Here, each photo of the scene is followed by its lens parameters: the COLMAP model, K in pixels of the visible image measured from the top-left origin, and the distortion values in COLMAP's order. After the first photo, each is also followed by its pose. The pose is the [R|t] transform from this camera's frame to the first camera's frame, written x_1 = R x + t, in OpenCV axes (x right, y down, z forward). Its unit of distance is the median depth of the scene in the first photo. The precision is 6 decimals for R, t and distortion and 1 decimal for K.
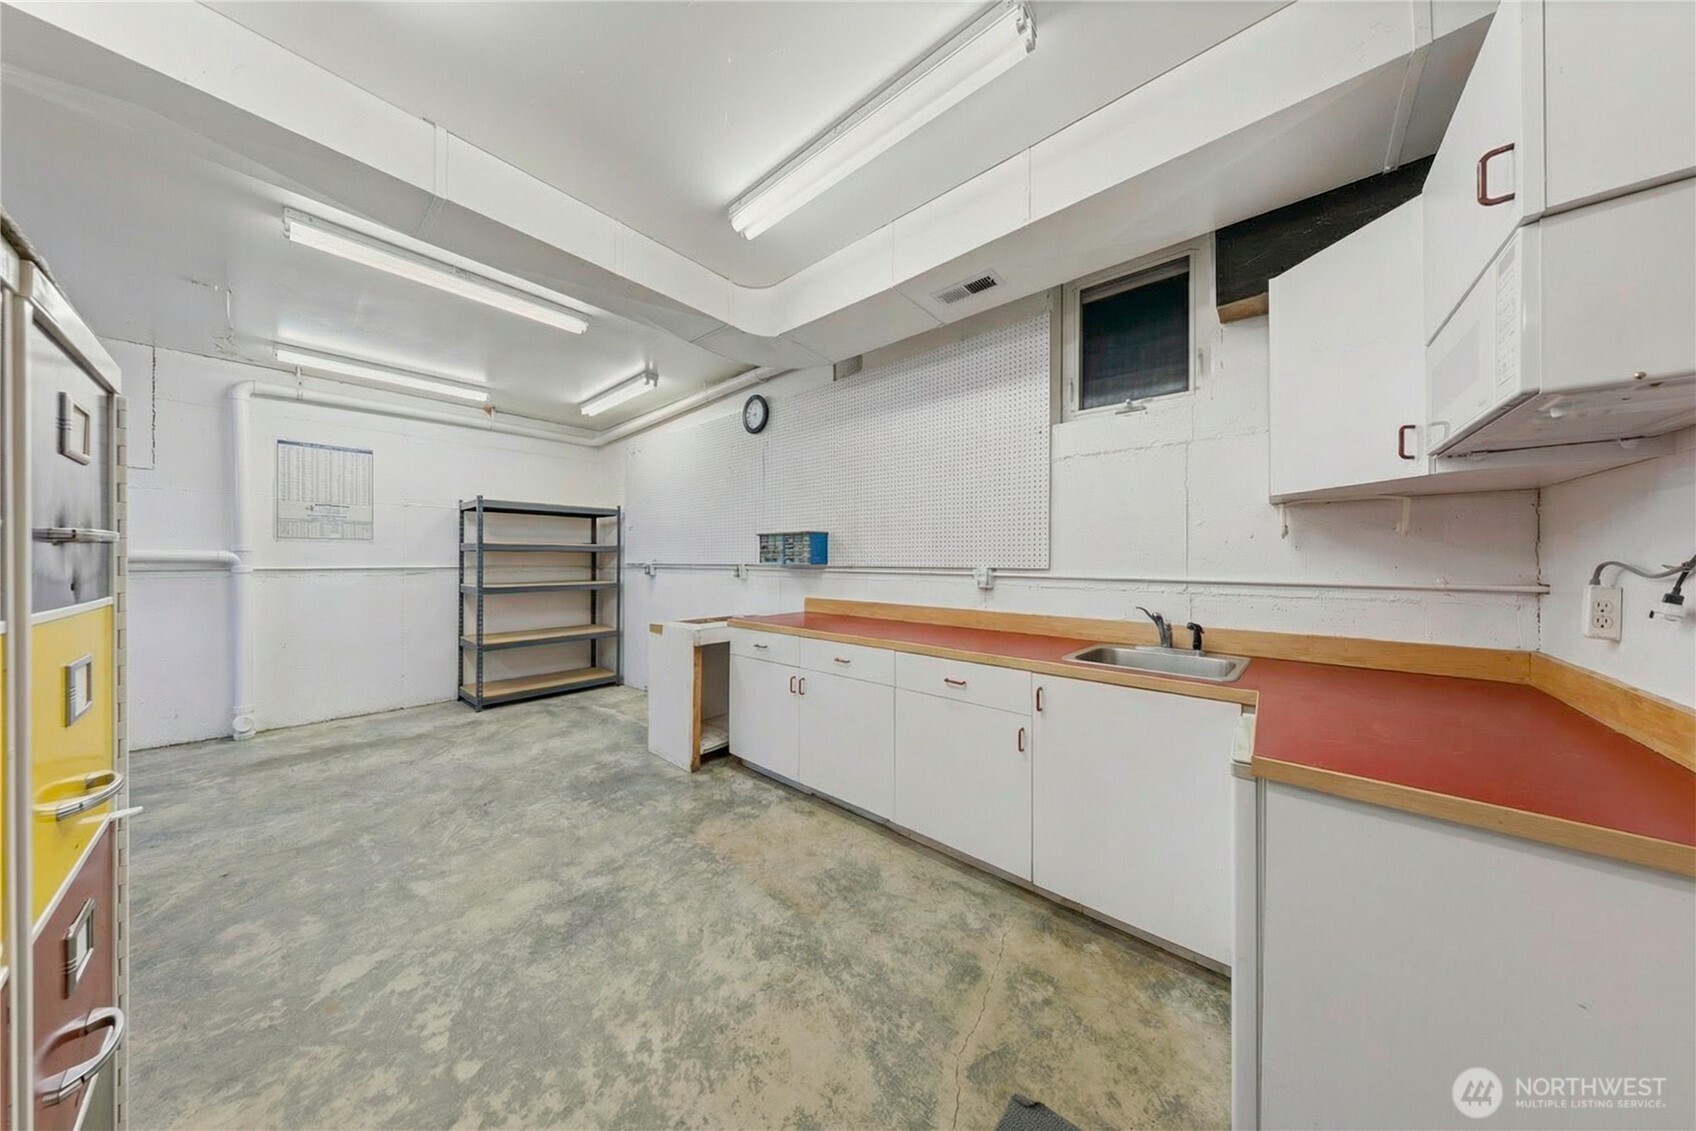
lens RADIAL K [[496.7, 0, 836.6], [0, 496.7, 563.6], [0, 0, 1]] dist [-0.000691, -0.000038]
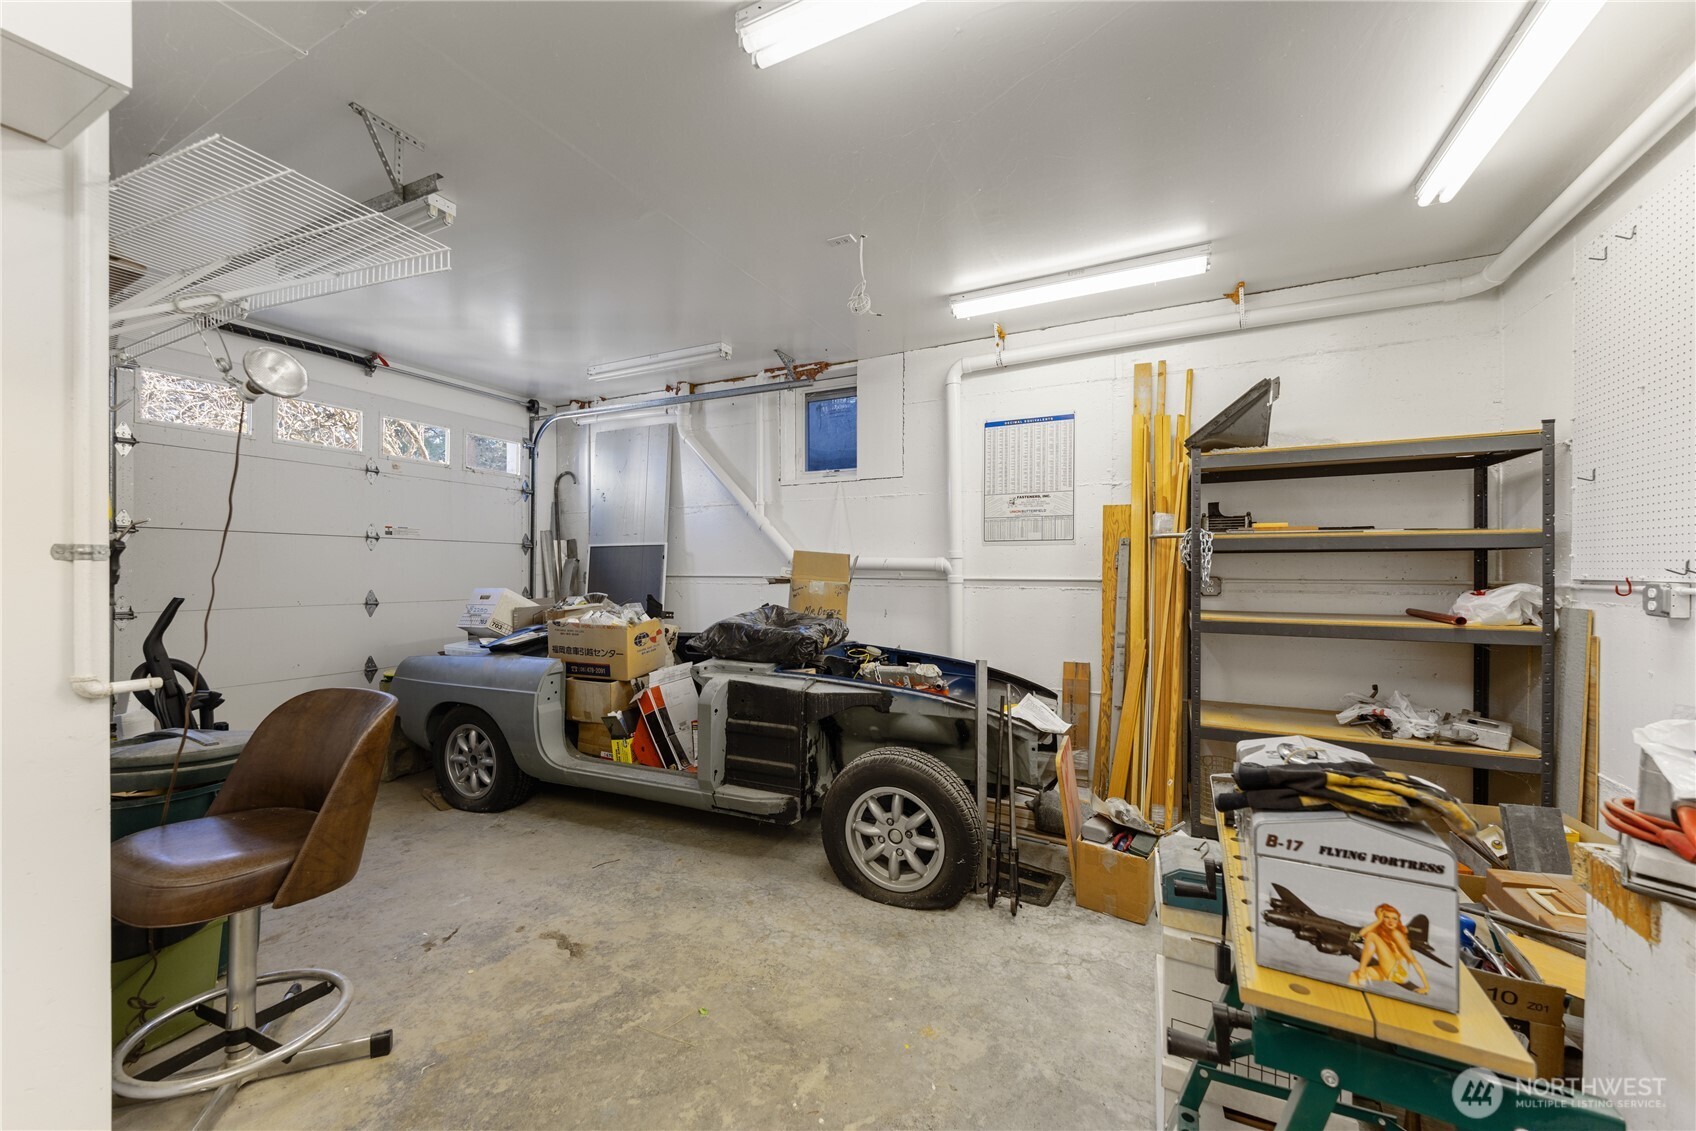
lens RADIAL K [[640.8, 0, 840.1], [0, 640.8, 566.2], [0, 0, 1]] dist [-0.000217, -0.000049]
pose [[0.240474, 0.005717, -0.970639, -0.131366], [-0.001445, 0.999984, 0.005532, -0.014375], [0.970654, 0.000073, 0.240479, 0.458793]]
